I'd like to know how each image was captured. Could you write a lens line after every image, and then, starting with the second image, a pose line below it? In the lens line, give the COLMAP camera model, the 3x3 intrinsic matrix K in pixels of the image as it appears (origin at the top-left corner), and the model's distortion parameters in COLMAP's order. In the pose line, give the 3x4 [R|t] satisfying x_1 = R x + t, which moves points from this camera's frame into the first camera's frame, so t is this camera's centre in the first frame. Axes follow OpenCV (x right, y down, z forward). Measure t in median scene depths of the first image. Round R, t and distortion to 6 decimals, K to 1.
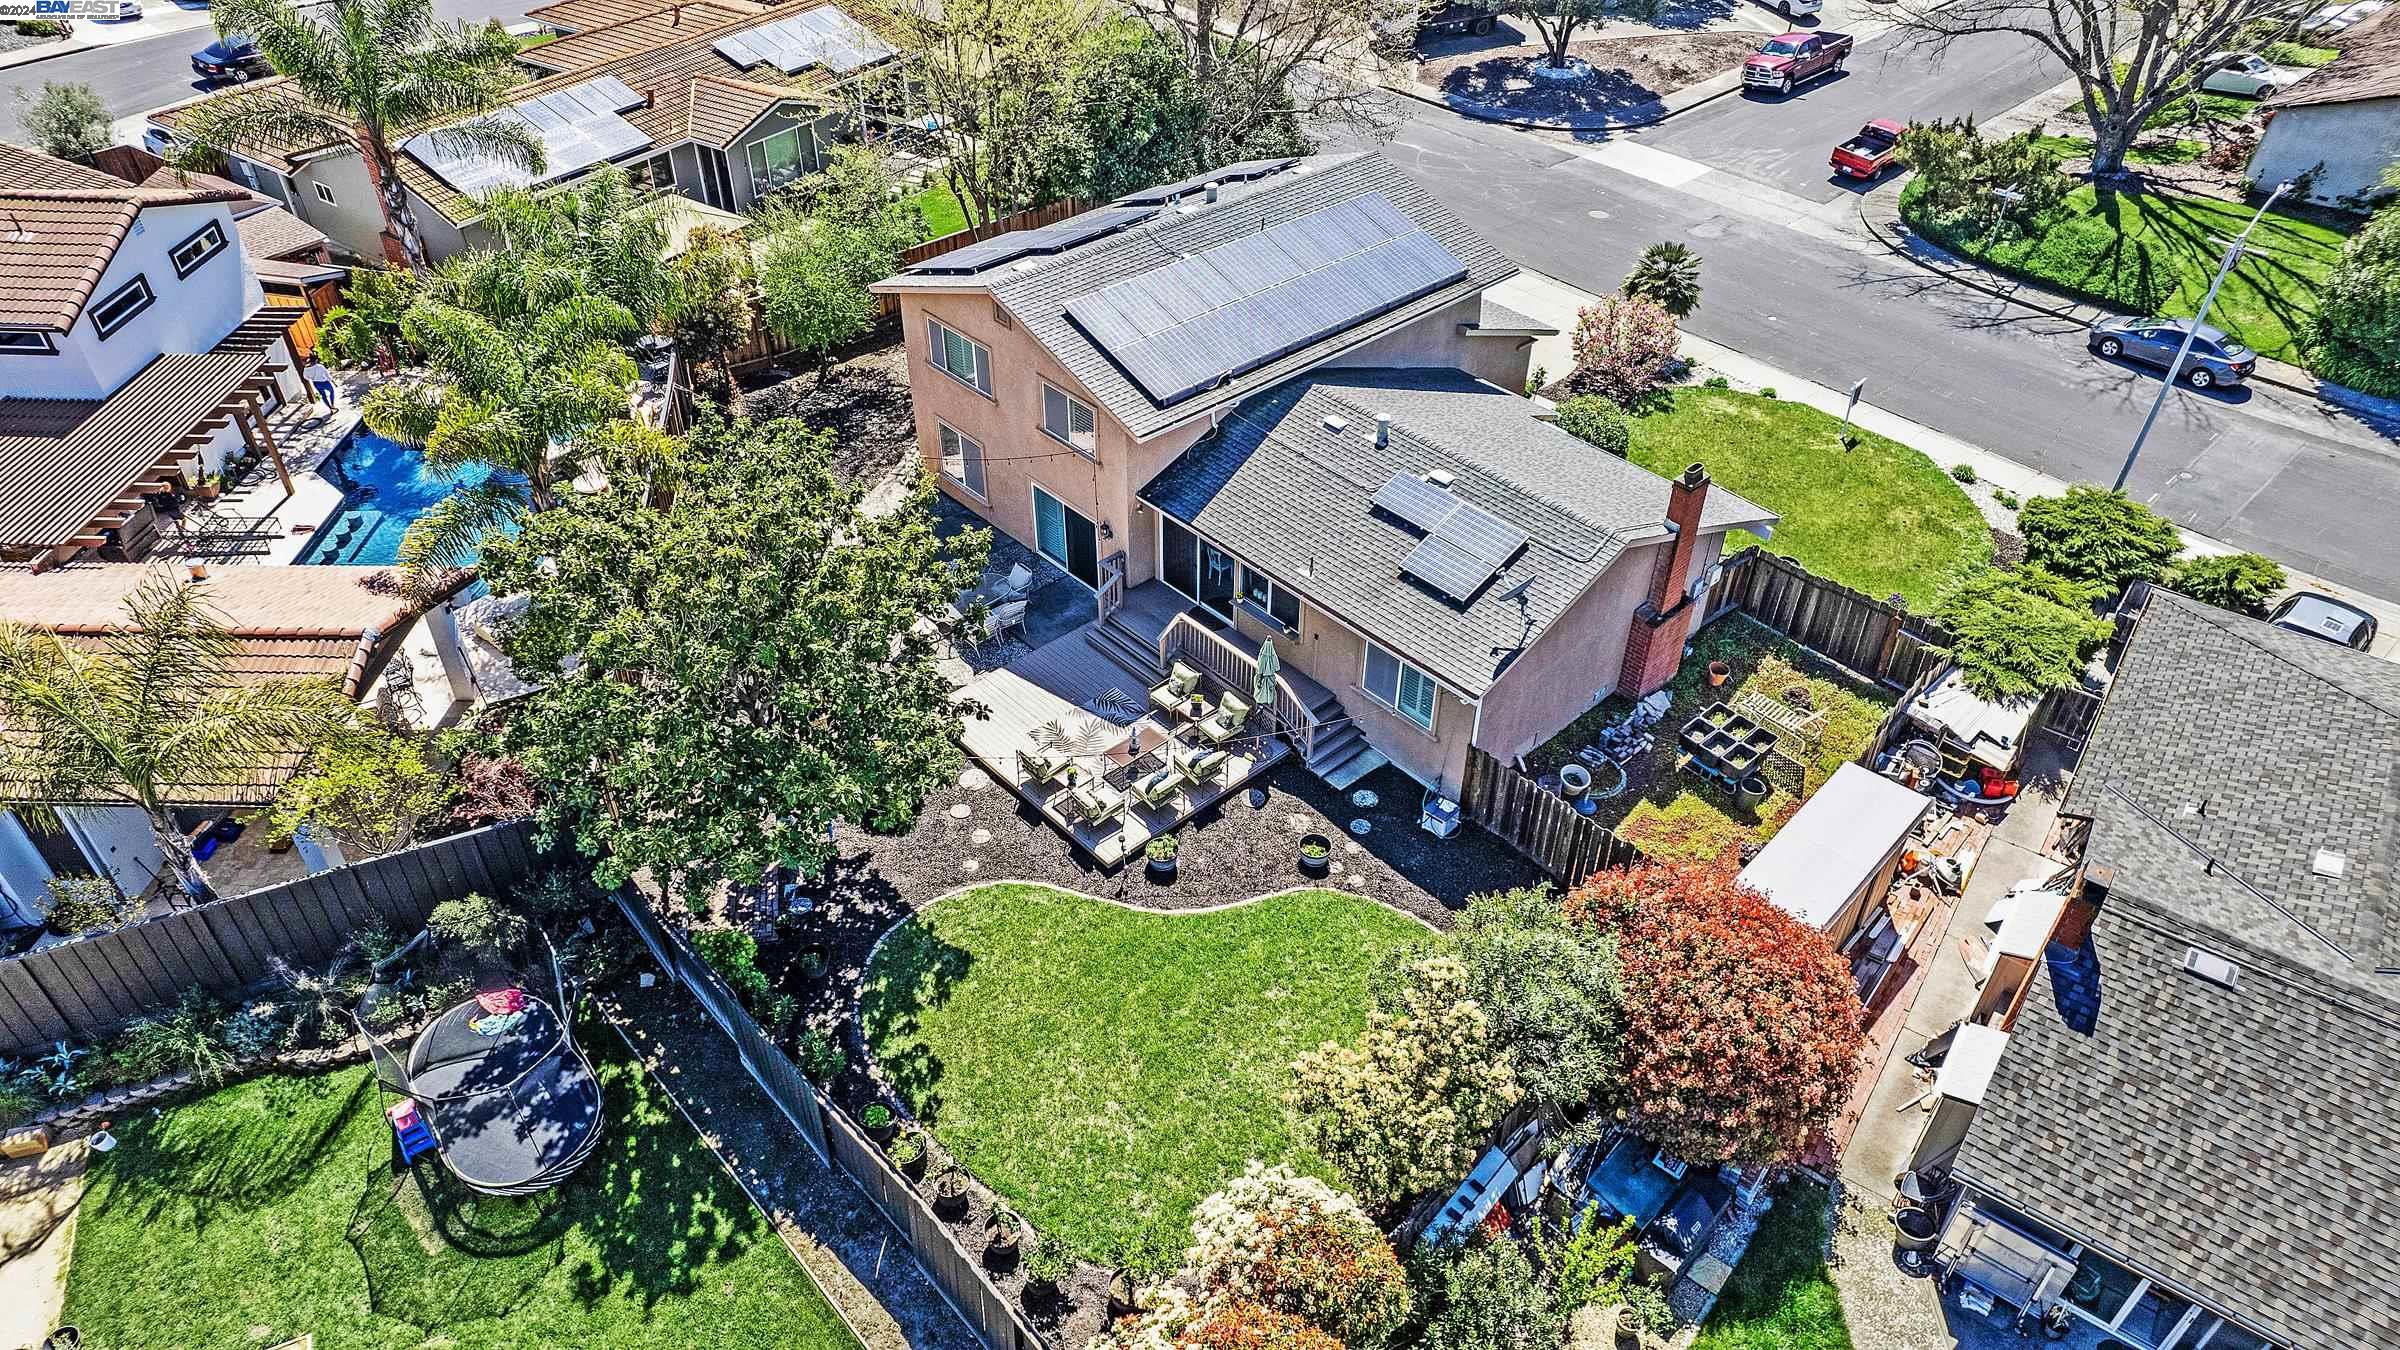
lens RADIAL K [[1524.1, 0, 1200.4], [0, 1524.1, 668.7], [0, 0, 1]] dist [-0.050632, 0.073185]
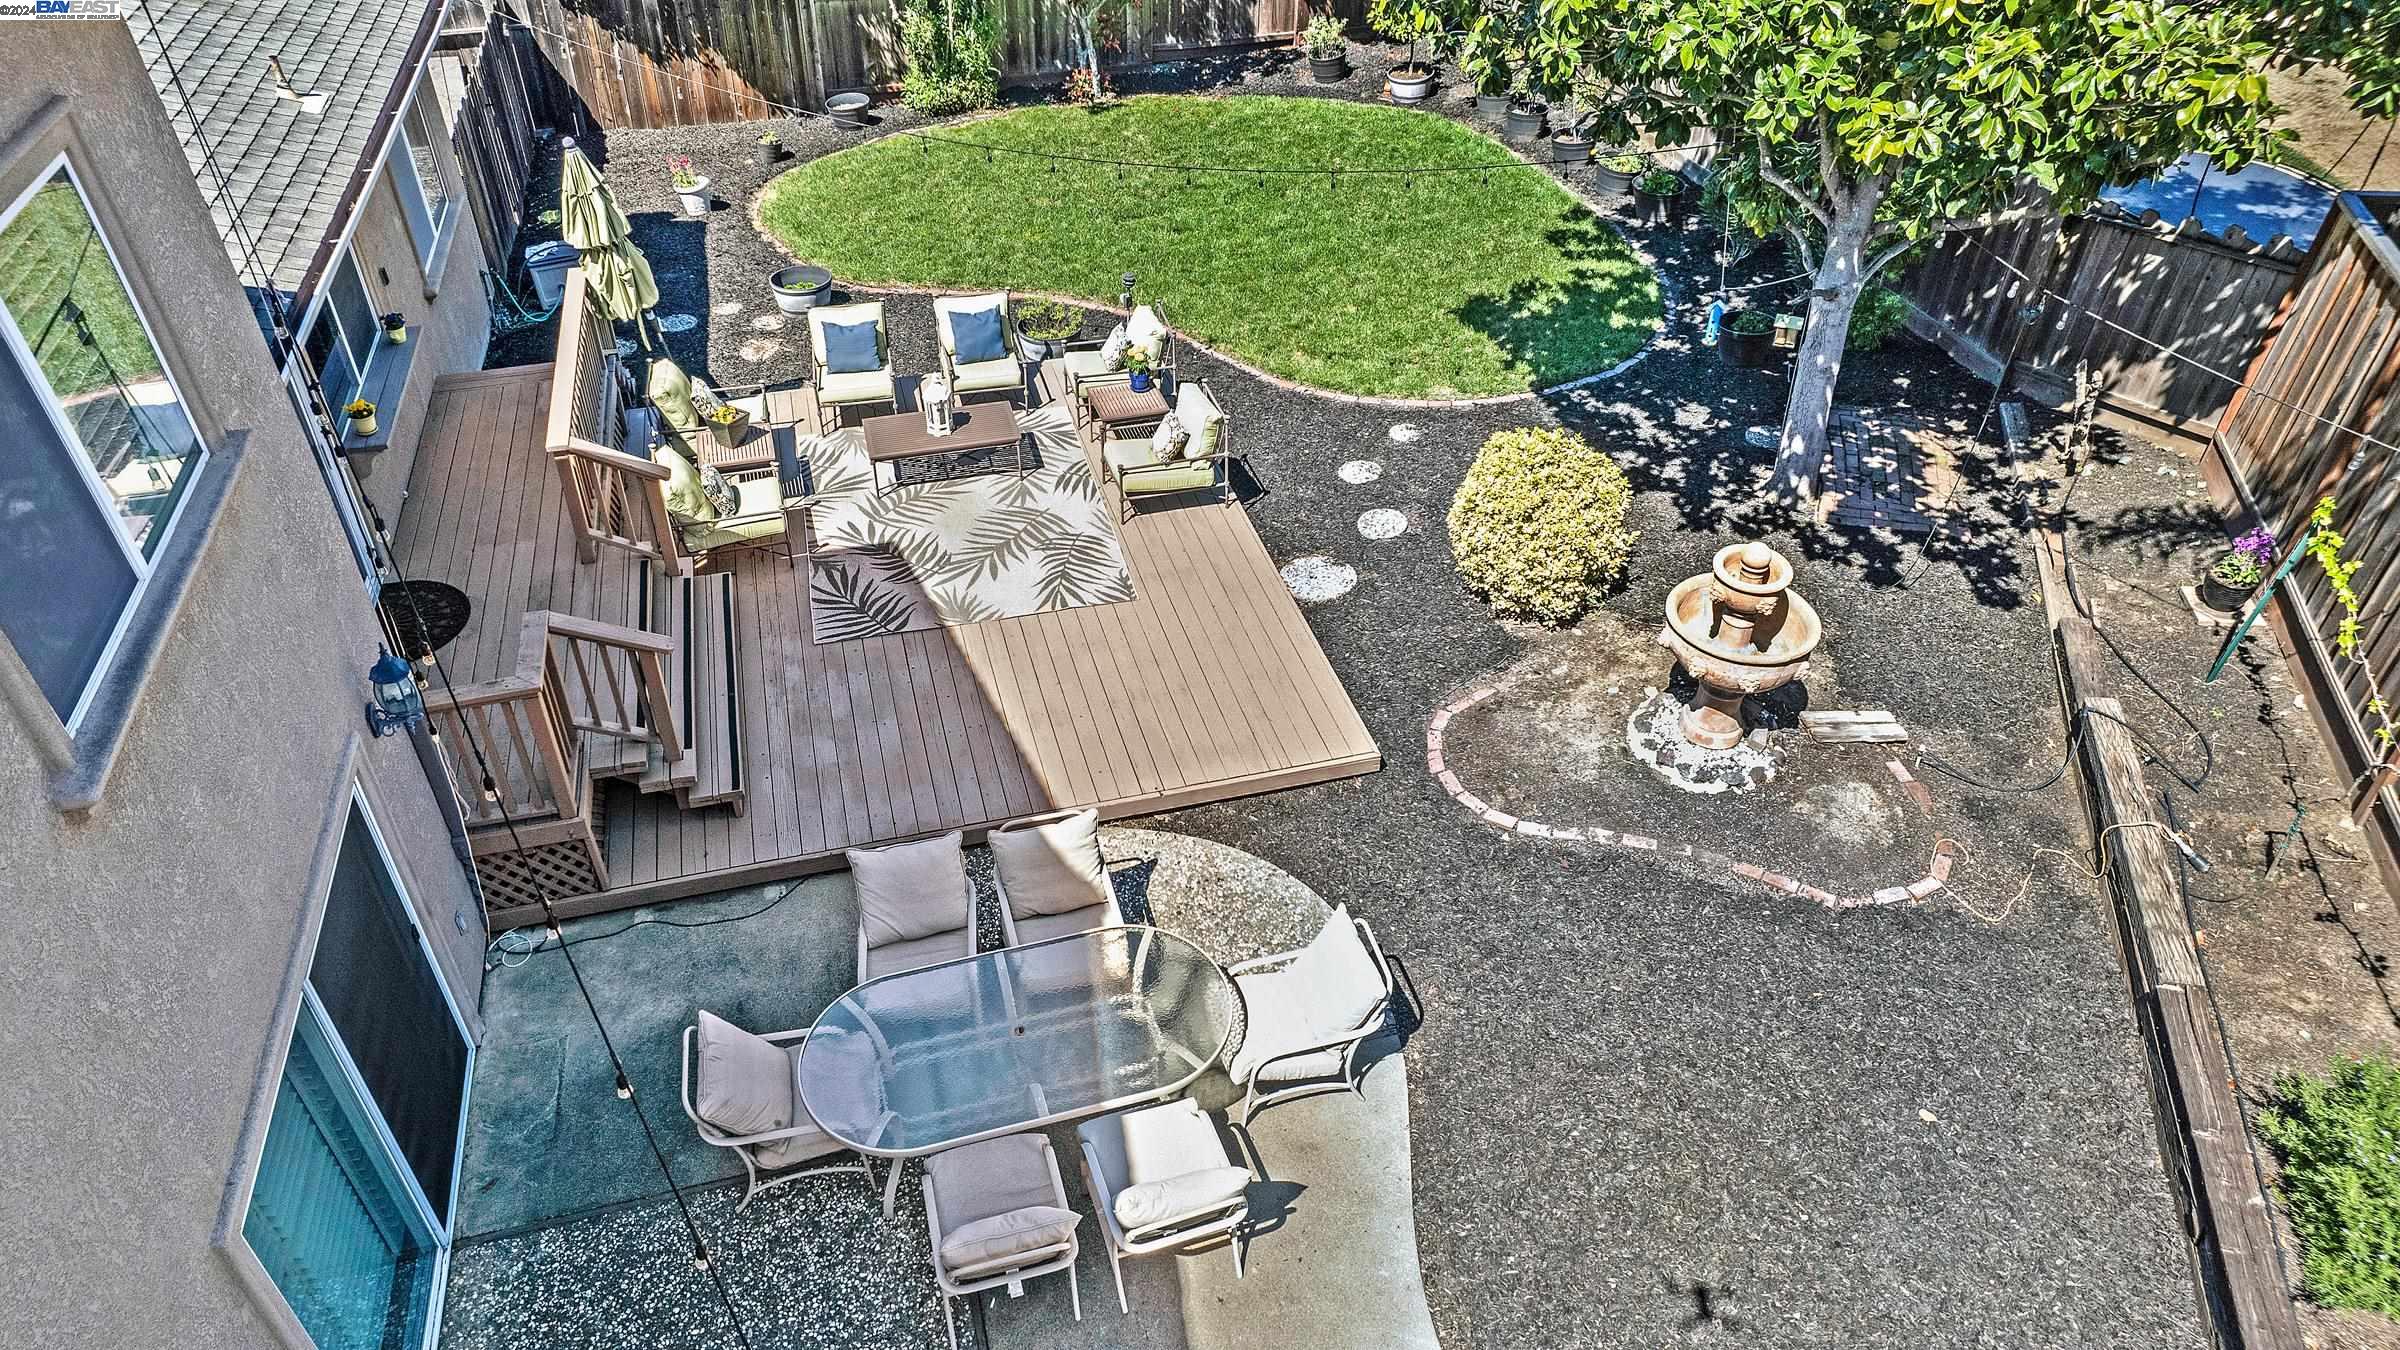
lens RADIAL K [[1534.4, 0, 1196.6], [0, 1534.4, 668.5], [0, 0, 1]] dist [-0.056243, 0.078343]
pose [[-0.887566, -0.295375, 0.353525, -0.254493], [0.277289, 0.270277, 0.921988, -0.273209], [-0.367882, 0.916354, -0.157984, 1.039239]]
